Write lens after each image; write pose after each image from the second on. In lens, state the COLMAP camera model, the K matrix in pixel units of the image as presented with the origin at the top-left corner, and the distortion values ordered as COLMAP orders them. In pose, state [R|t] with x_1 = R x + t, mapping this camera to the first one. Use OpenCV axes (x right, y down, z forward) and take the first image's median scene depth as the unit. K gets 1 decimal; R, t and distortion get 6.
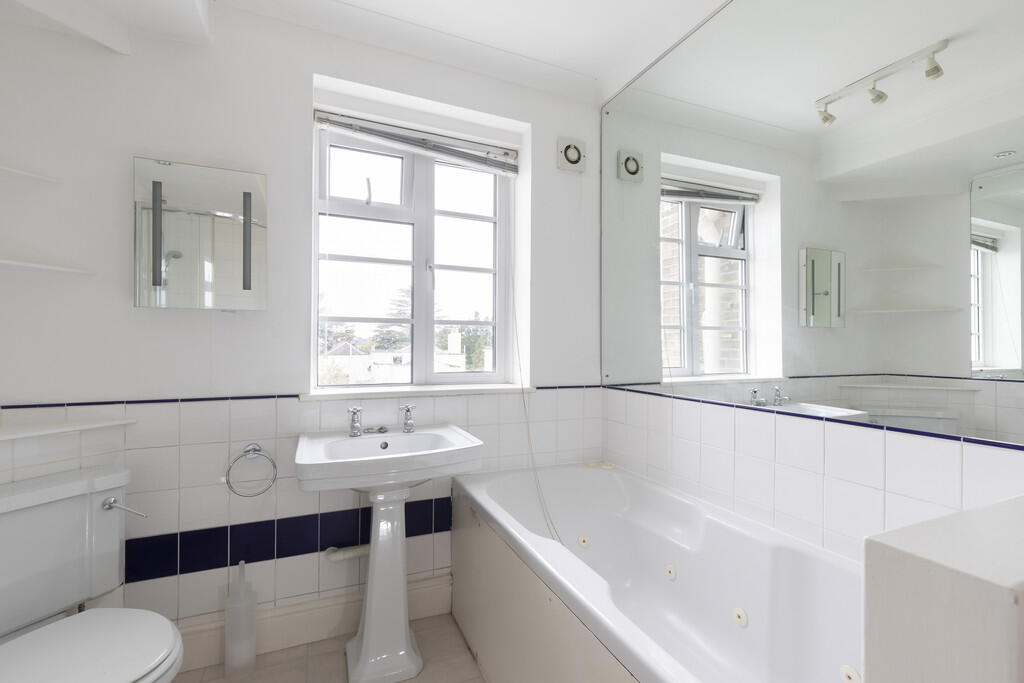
lens RADIAL K [[458.7, 0, 512.0], [0, 458.7, 341.5], [0, 0, 1]] dist [0.001938, 0.000183]
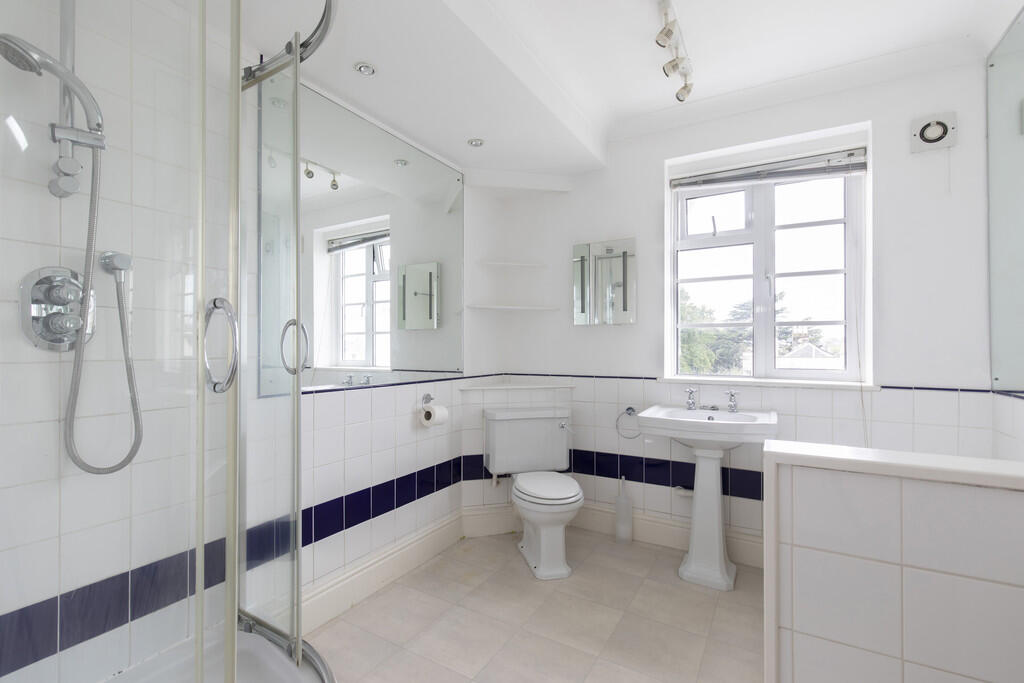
lens RADIAL K [[458.7, 0, 512.0], [0, 458.7, 341.5], [0, 0, 1]] dist [0.001938, 0.000183]
pose [[0.584084, -0.014139, -0.811570, 0.386170], [0.010548, 0.999896, -0.009829, 0.005295], [0.811624, -0.002819, 0.584173, -0.211317]]
